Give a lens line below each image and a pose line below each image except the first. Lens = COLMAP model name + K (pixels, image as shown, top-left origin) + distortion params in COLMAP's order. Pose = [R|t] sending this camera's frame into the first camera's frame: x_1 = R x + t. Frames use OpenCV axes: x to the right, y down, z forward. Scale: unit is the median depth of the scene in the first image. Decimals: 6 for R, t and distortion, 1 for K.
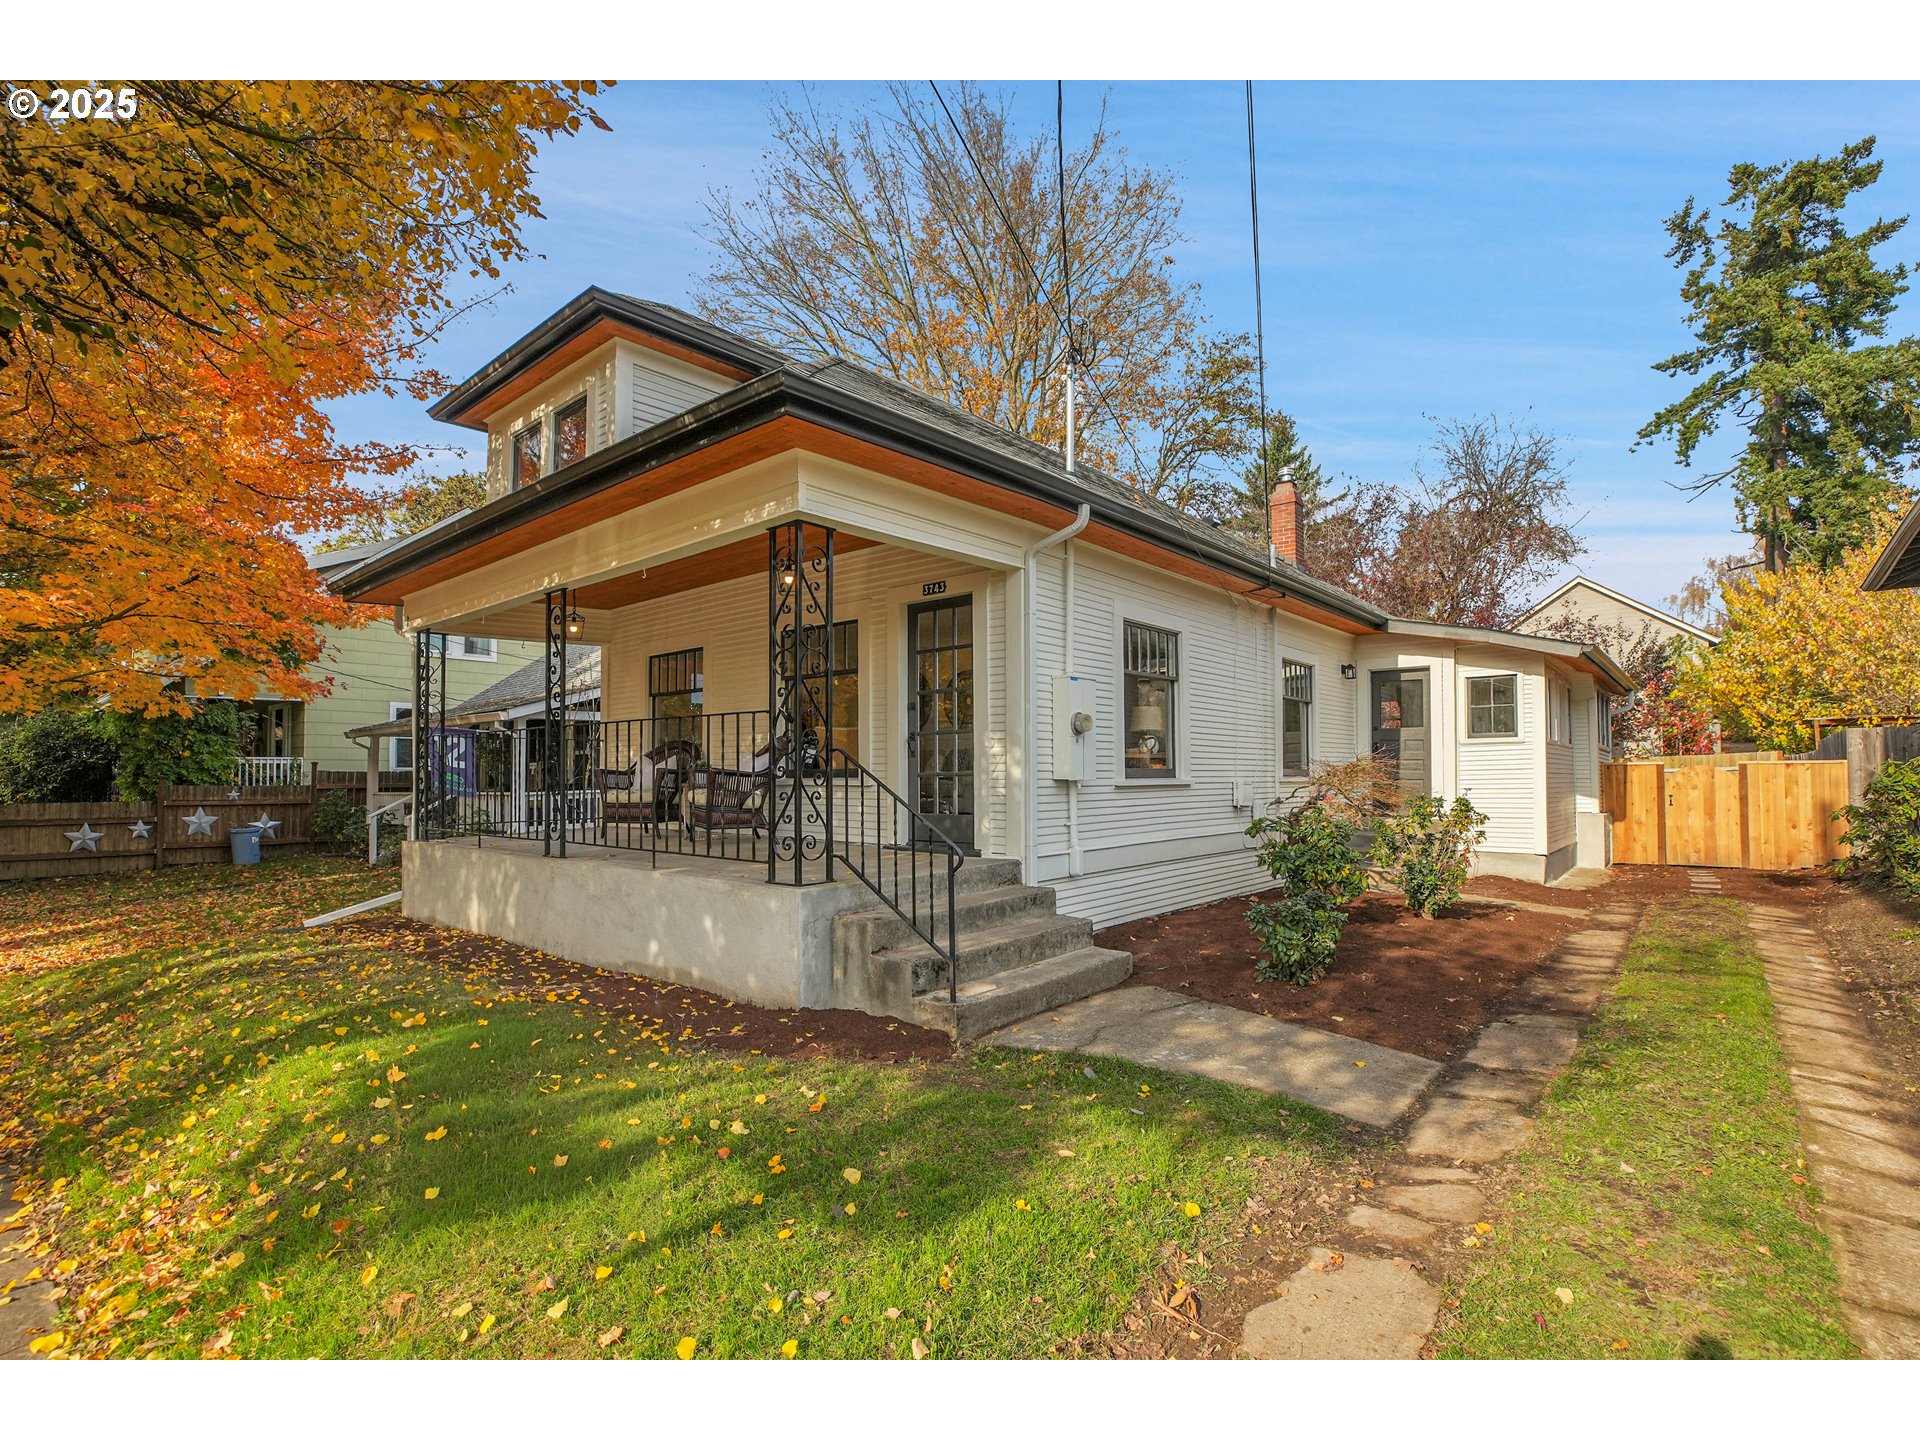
lens RADIAL K [[868.6, 0, 956.8], [0, 868.6, 715.0], [0, 0, 1]] dist [-0.018096, 0.001786]
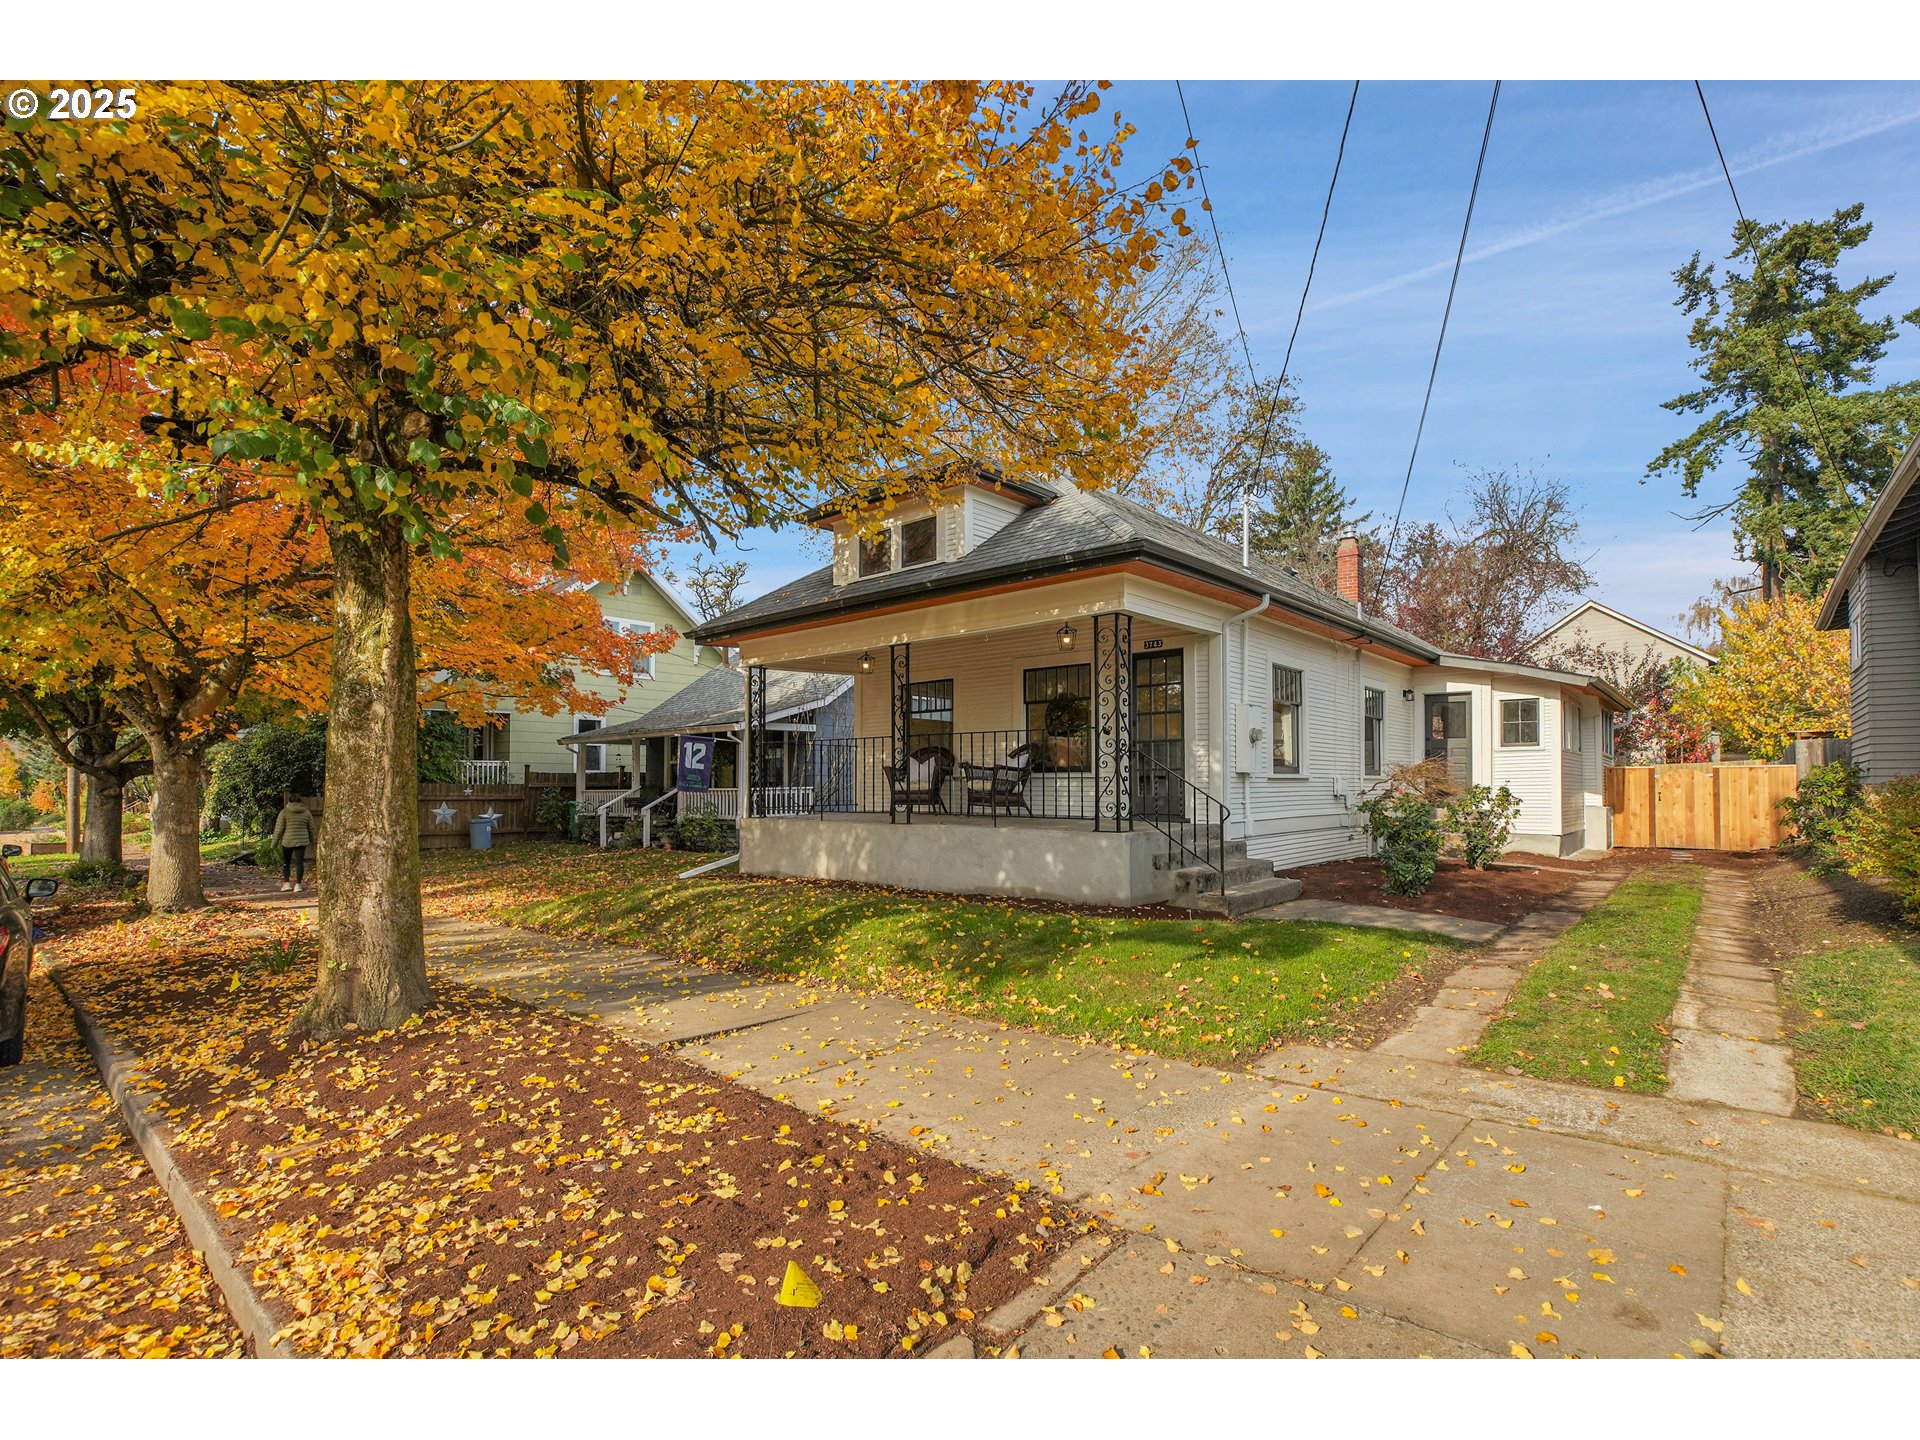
lens RADIAL K [[868.6, 0, 962.2], [0, 868.6, 731.9], [0, 0, 1]] dist [-0.018096, 0.001786]
pose [[0.999982, 0.002748, -0.005372, -0.142966], [-0.002701, 0.999957, 0.008825, -0.003251], [0.005396, -0.008811, 0.999947, -0.204374]]
